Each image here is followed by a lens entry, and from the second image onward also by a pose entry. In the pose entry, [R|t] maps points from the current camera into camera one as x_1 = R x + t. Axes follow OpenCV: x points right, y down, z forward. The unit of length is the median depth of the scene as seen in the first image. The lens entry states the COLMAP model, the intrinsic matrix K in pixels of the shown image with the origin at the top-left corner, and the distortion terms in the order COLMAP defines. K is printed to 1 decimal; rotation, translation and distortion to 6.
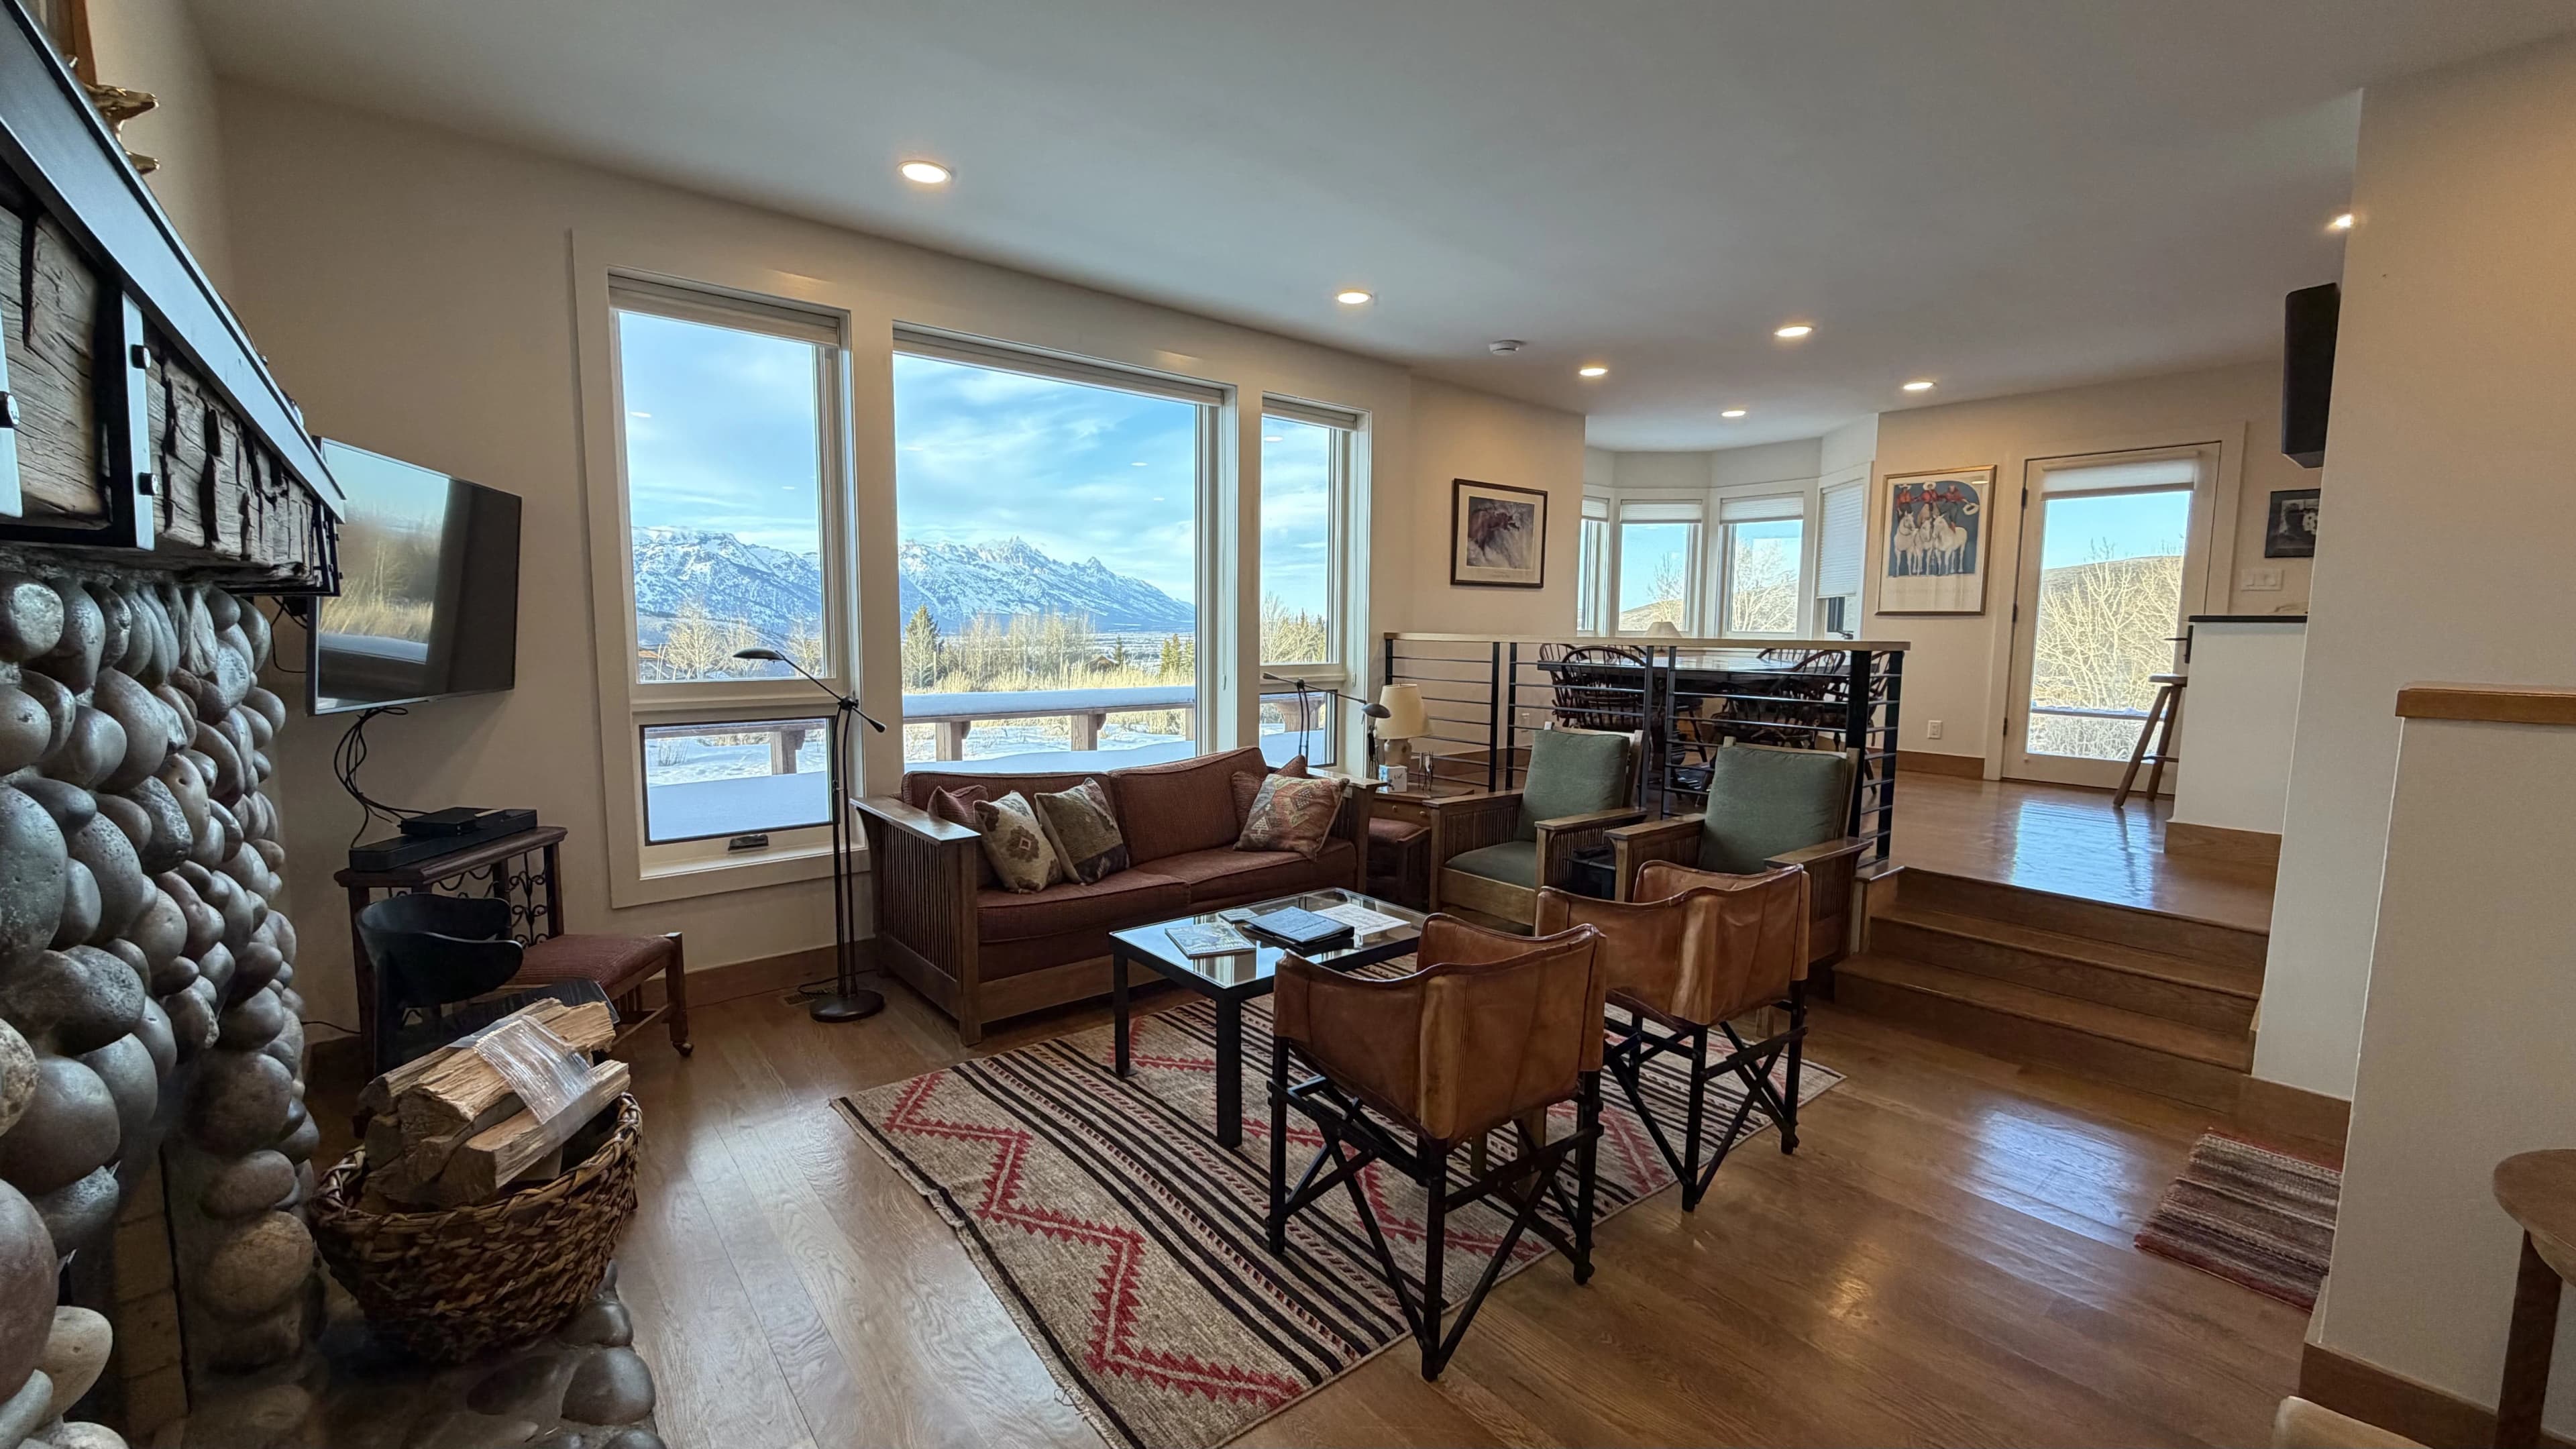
lens RADIAL K [[1025.5, 0, 1277.9], [0, 1025.5, 726.4], [0, 0, 1]] dist [0.000989, 0.000418]
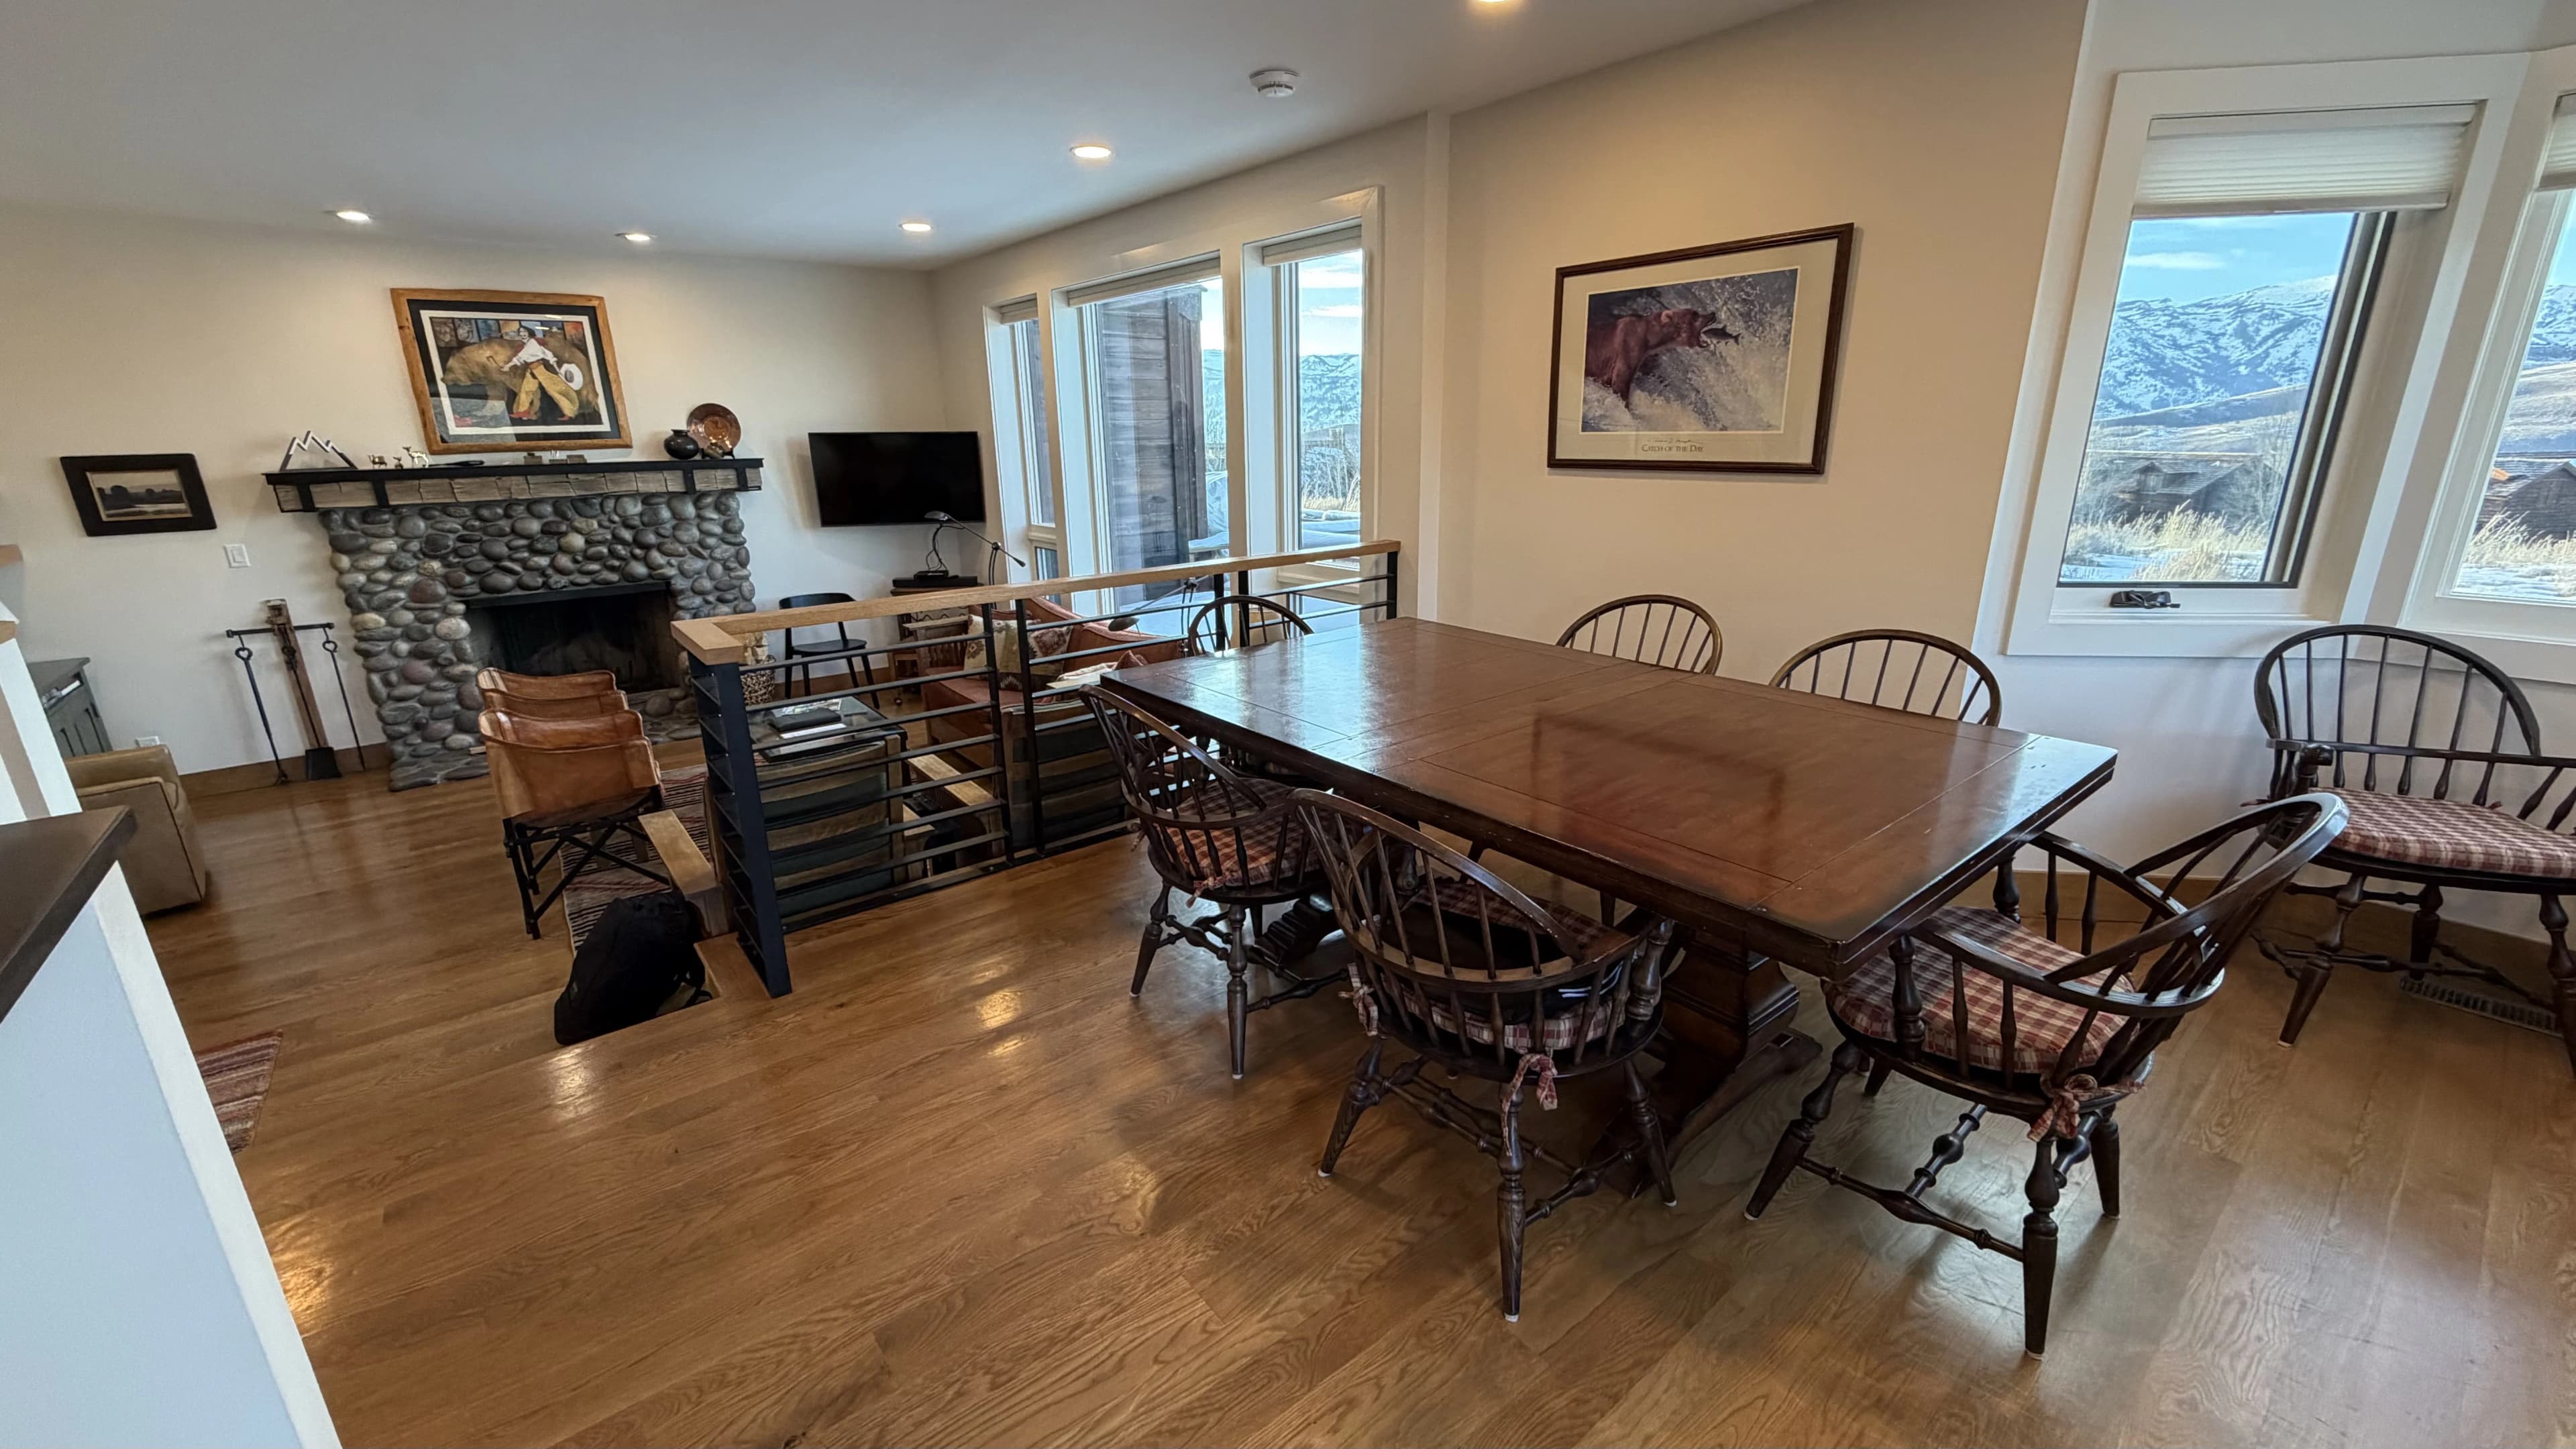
lens RADIAL K [[1025.5, 0, 1301.1], [0, 1025.5, 714.0], [0, 0, 1]] dist [0.000989, 0.000418]
pose [[-0.015723, 0.274850, -0.961358, 1.164994], [-0.081174, 0.957953, 0.275204, -0.236975], [0.996576, 0.082365, 0.007249, 1.352927]]
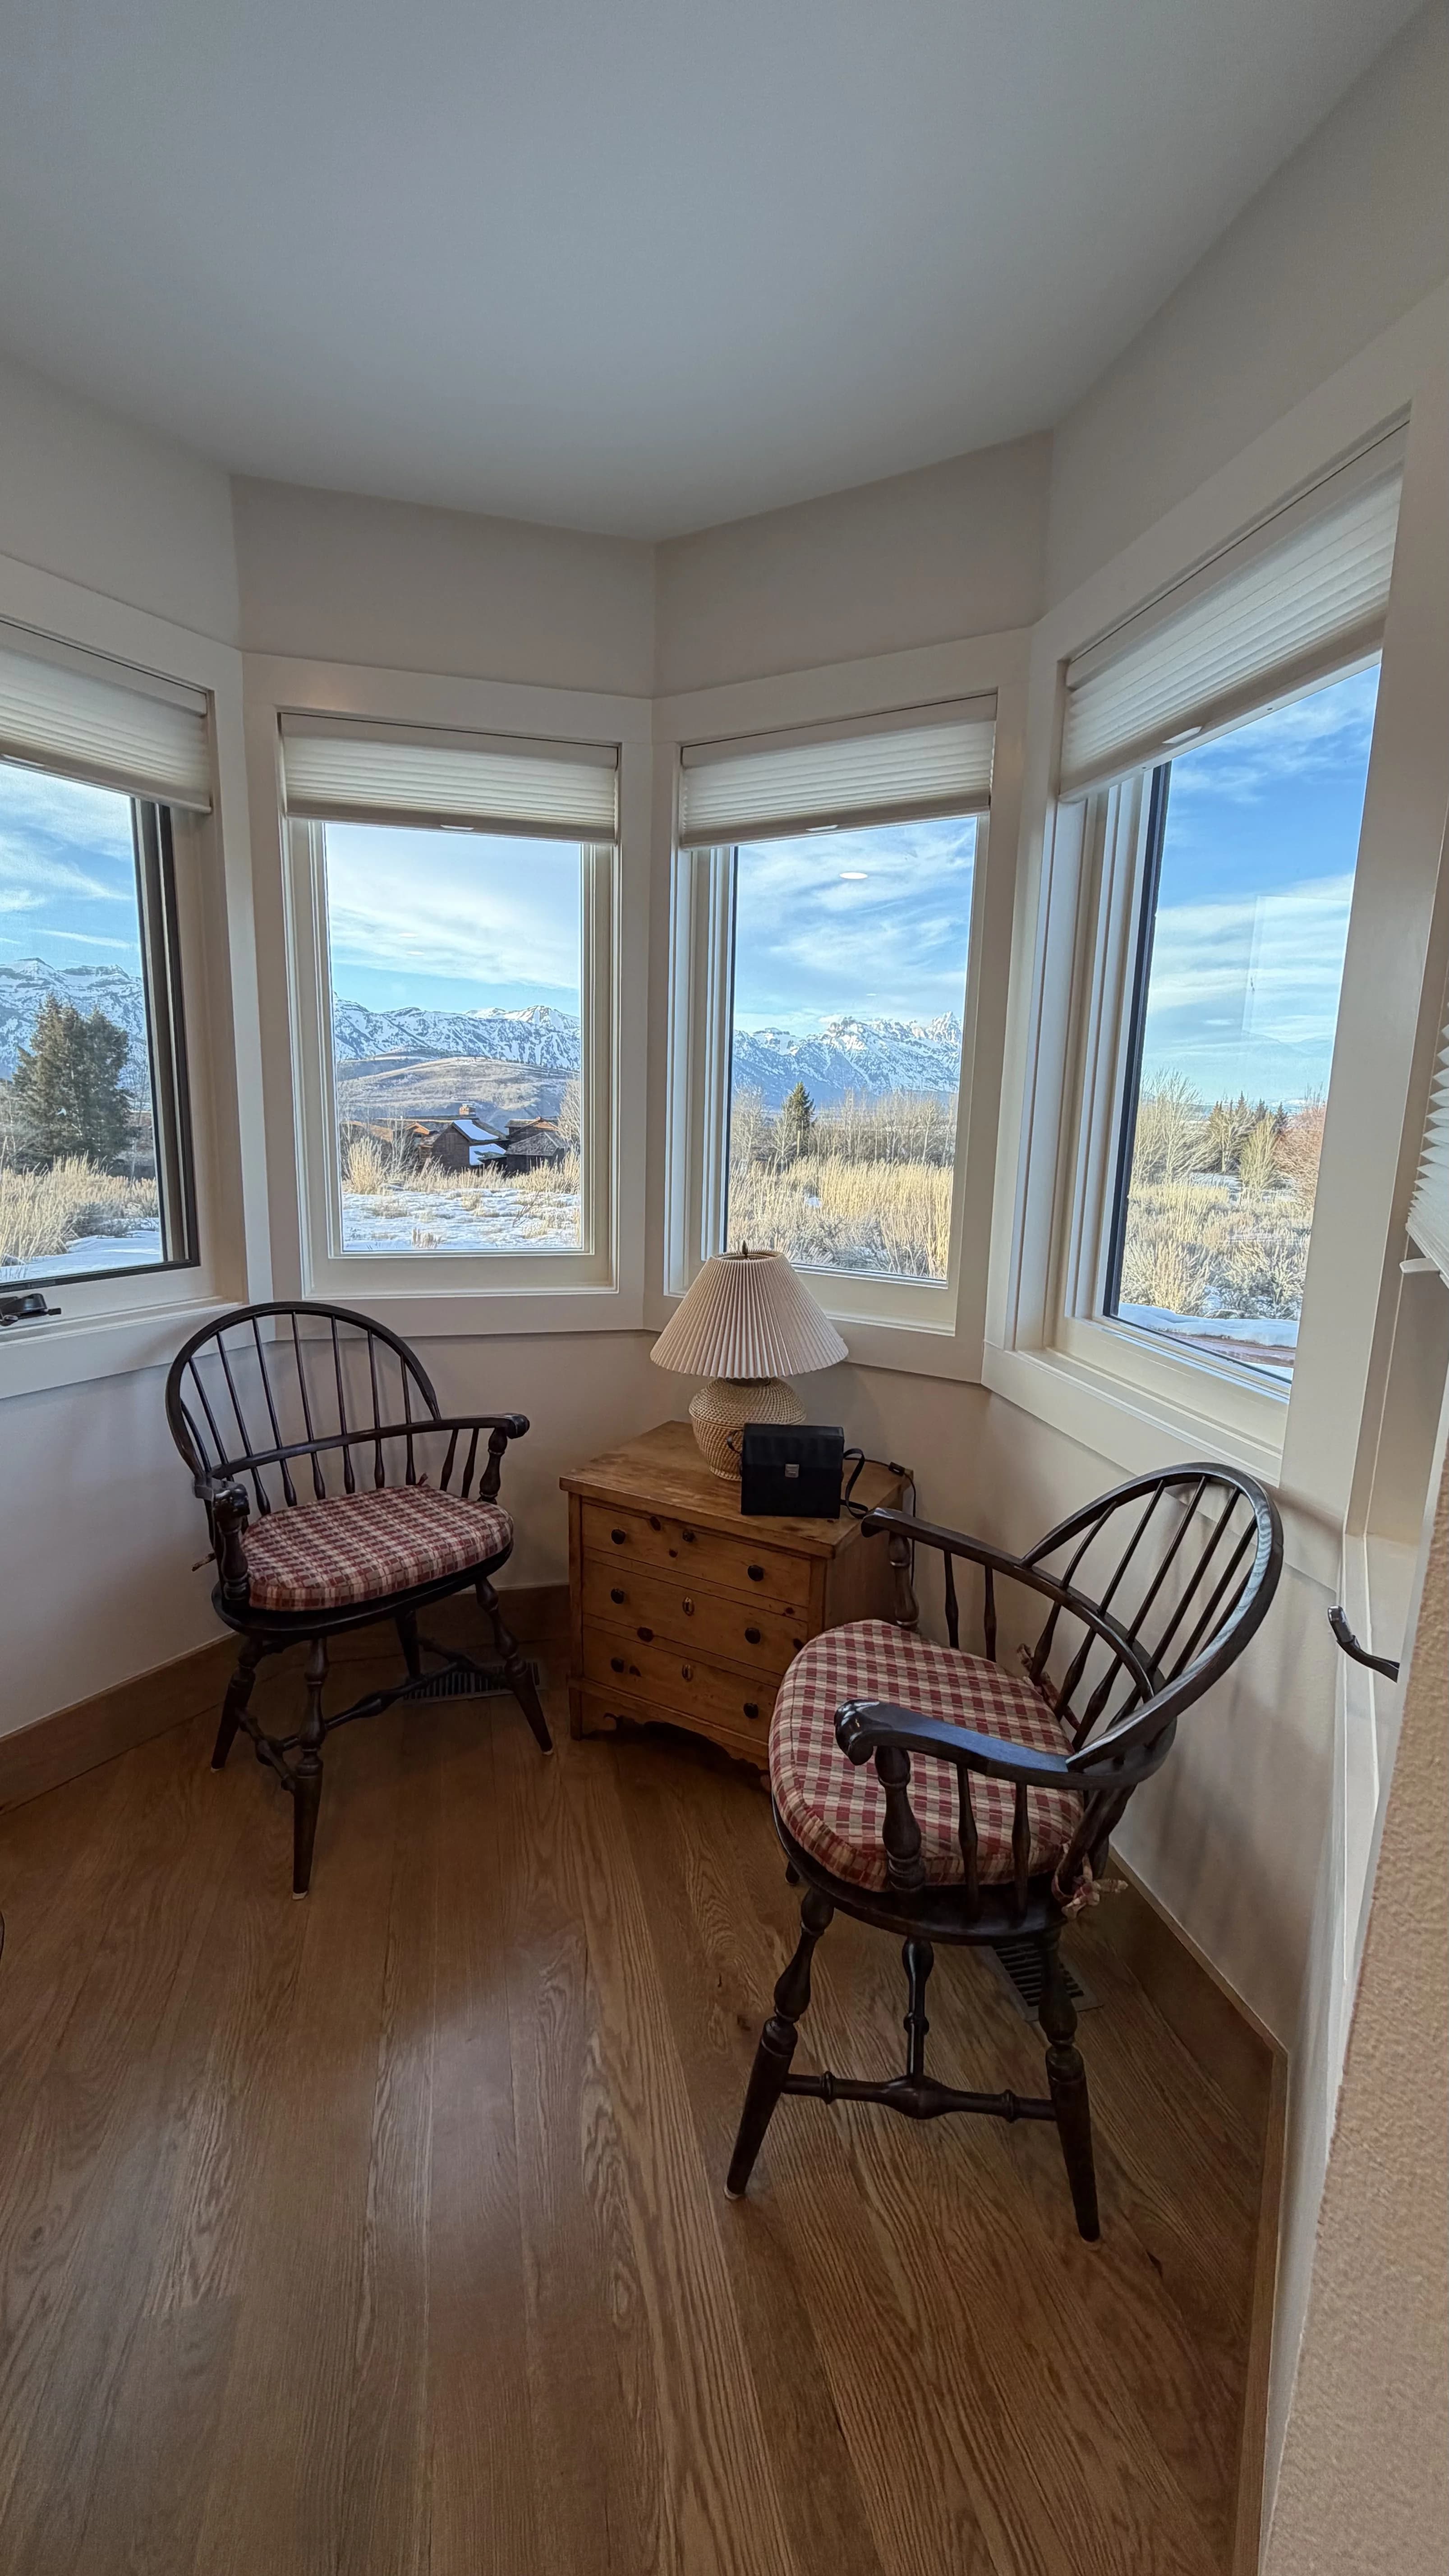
lens RADIAL K [[1025.5, 0, 725.7], [0, 1025.5, 1281.3], [0, 0, 1]] dist [0.000989, 0.000418]
pose [[0.900884, 0.092532, -0.424083, 0.969530], [-0.061107, 0.994320, 0.087143, -0.239450], [0.429738, -0.052592, 0.901421, 1.624870]]
